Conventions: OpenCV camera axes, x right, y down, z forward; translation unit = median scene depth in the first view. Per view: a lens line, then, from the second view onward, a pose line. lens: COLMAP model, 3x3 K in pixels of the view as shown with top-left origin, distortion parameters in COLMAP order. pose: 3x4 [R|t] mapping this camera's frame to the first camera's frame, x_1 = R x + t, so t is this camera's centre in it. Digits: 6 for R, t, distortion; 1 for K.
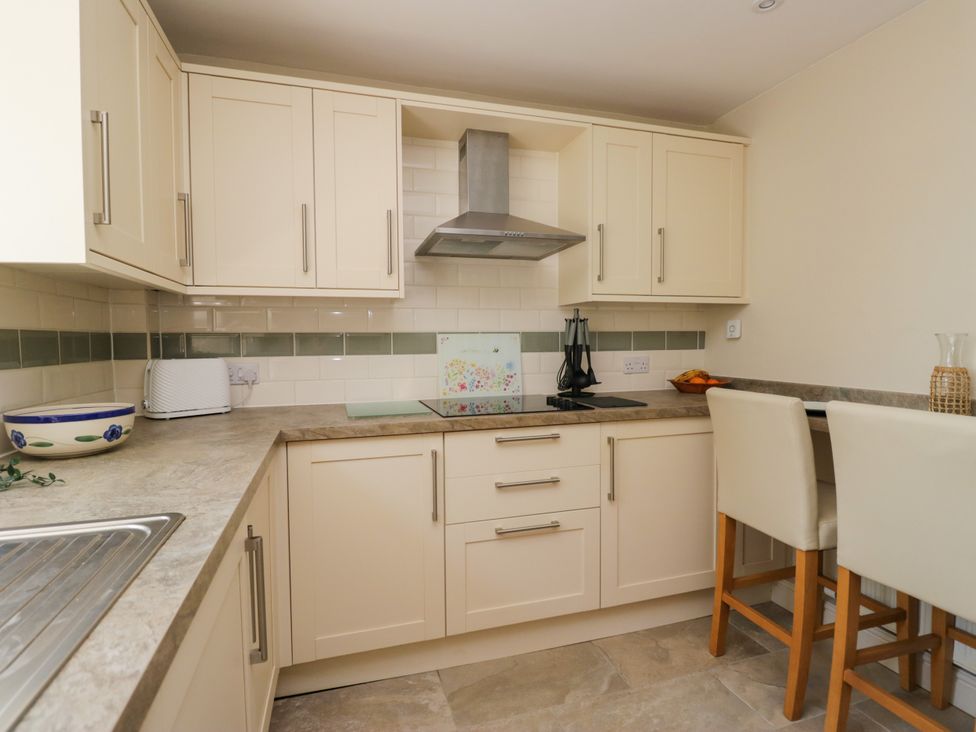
lens RADIAL K [[502.4, 0, 491.8], [0, 502.4, 360.1], [0, 0, 1]] dist [-0.005408, -0.007624]
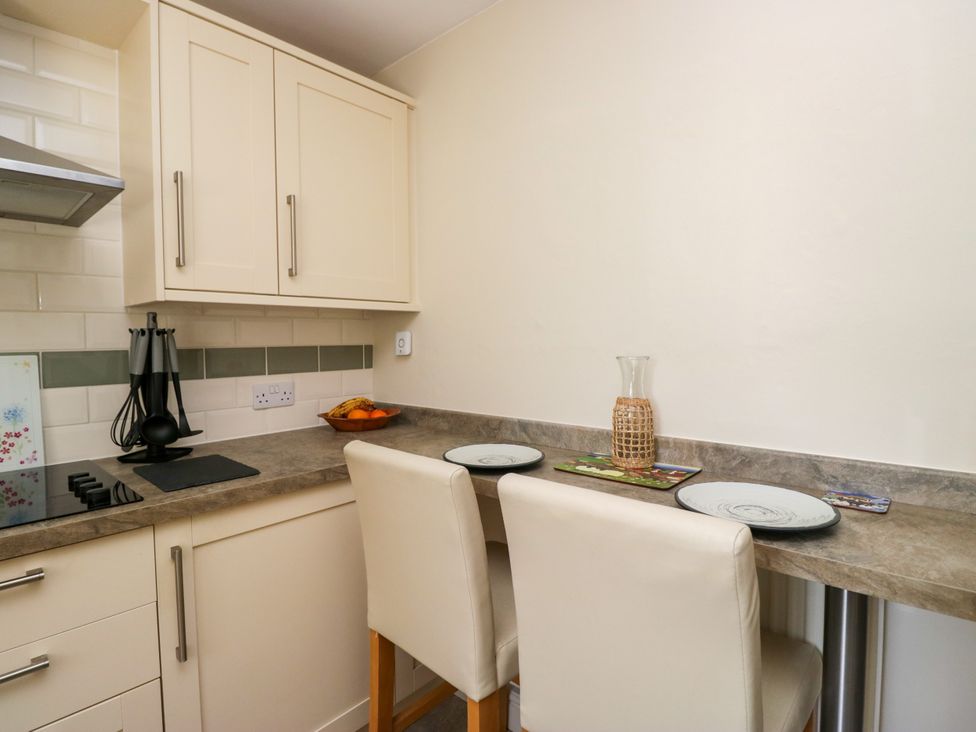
lens RADIAL K [[502.4, 0, 481.3], [0, 502.4, 362.3], [0, 0, 1]] dist [-0.005408, -0.007624]
pose [[0.861169, -0.024669, 0.507720, 0.206337], [0.025258, 0.999665, 0.005730, -0.036815], [-0.507691, 0.007889, 0.861503, 0.289671]]
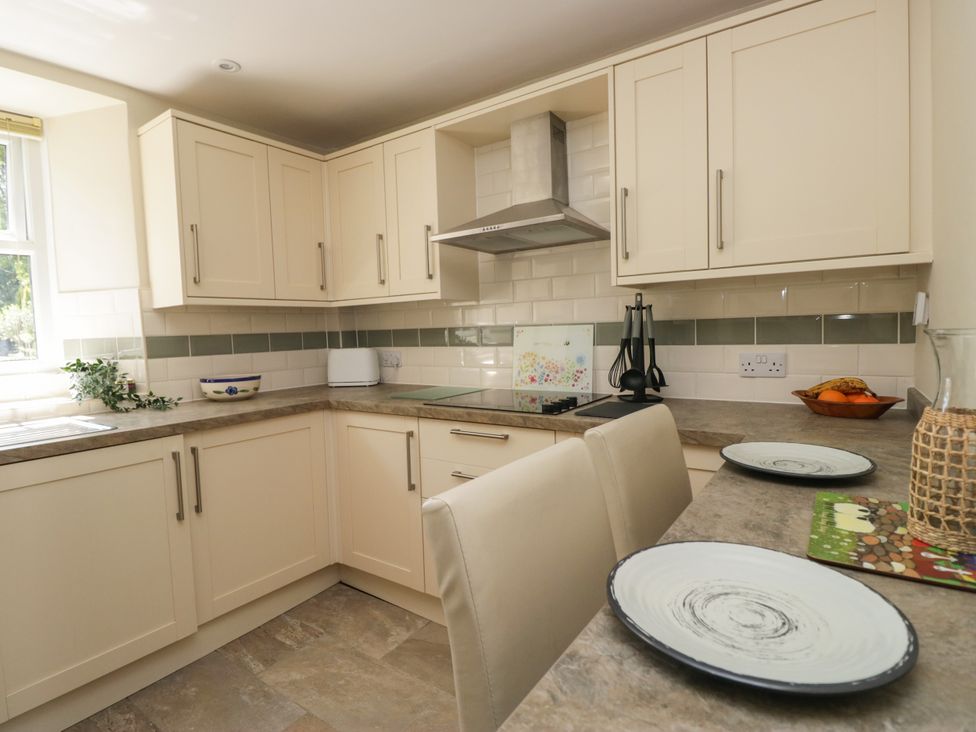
lens RADIAL K [[502.4, 0, 489.9], [0, 502.4, 360.8], [0, 0, 1]] dist [-0.005408, -0.007624]
pose [[0.623461, 0.039375, -0.780862, 0.668586], [-0.006853, 0.998968, 0.044901, -0.028171], [0.781824, -0.022643, 0.623088, 0.307199]]
